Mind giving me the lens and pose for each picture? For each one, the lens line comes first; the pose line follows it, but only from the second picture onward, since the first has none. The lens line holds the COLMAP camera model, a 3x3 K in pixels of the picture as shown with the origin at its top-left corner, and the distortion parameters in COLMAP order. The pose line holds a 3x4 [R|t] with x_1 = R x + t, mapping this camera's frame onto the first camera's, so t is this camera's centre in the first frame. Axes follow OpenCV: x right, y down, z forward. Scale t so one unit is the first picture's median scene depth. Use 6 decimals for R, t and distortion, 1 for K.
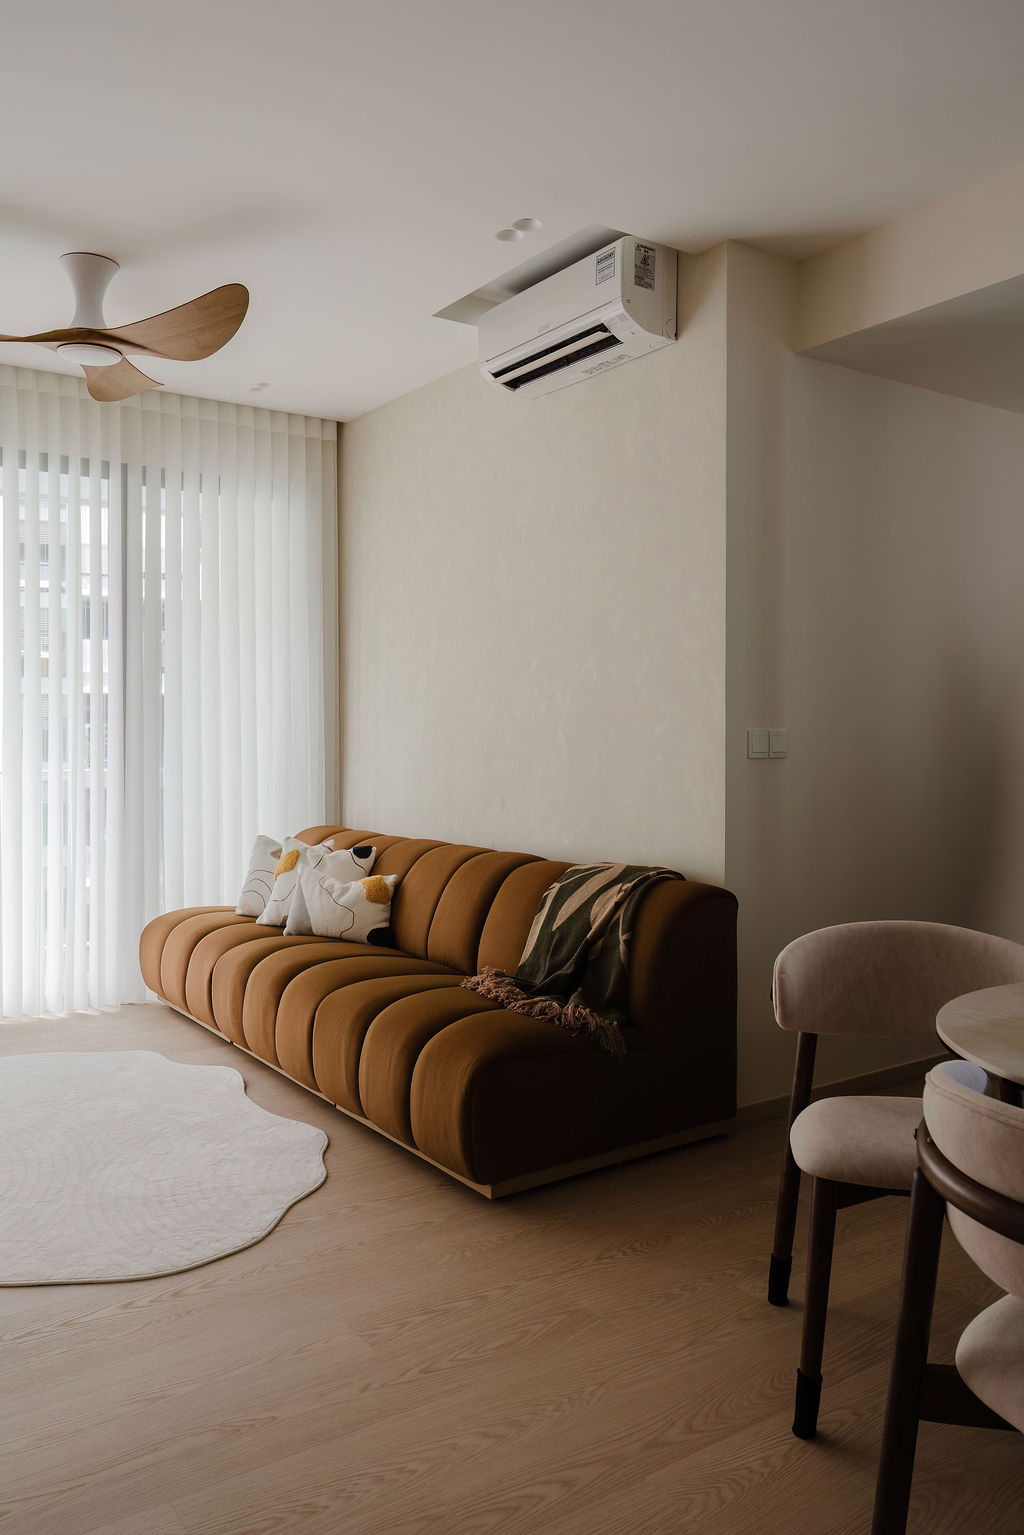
lens RADIAL K [[1165.1, 0, 510.6], [0, 1165.1, 759.0], [0, 0, 1]] dist [0.001141, -0.007482]
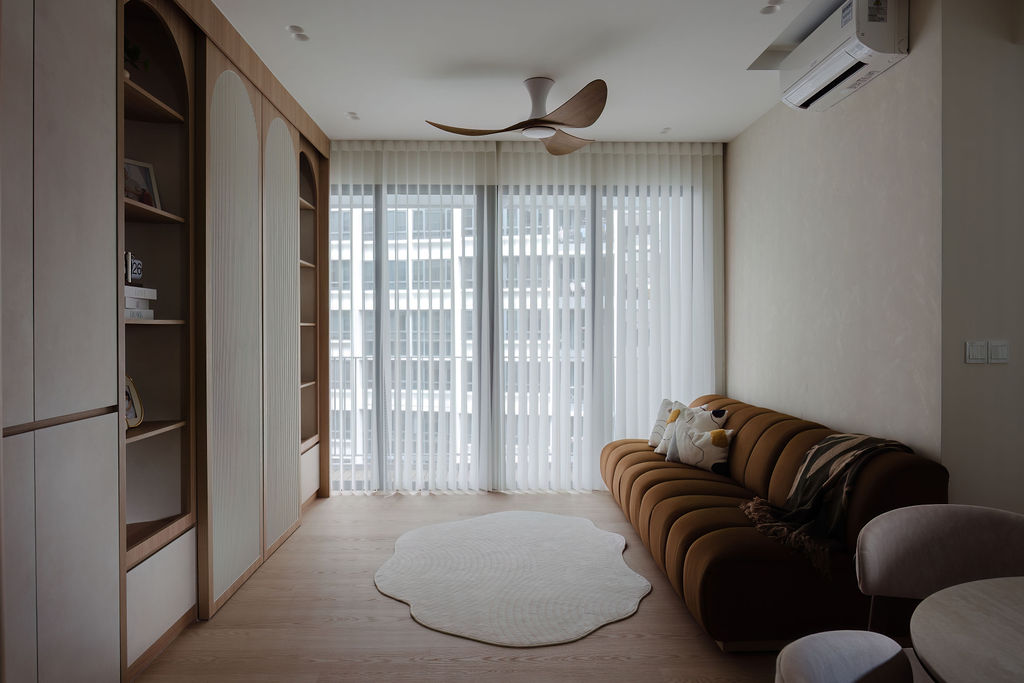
lens RADIAL K [[688.4, 0, 512.0], [0, 688.4, 341.5], [0, 0, 1]] dist [-0.004349, -0.003263]
pose [[0.835022, 0.008227, -0.550154, 0.198835], [-0.010819, 0.999940, -0.001469, -0.017881], [0.550109, 0.007179, 0.835062, 0.079876]]
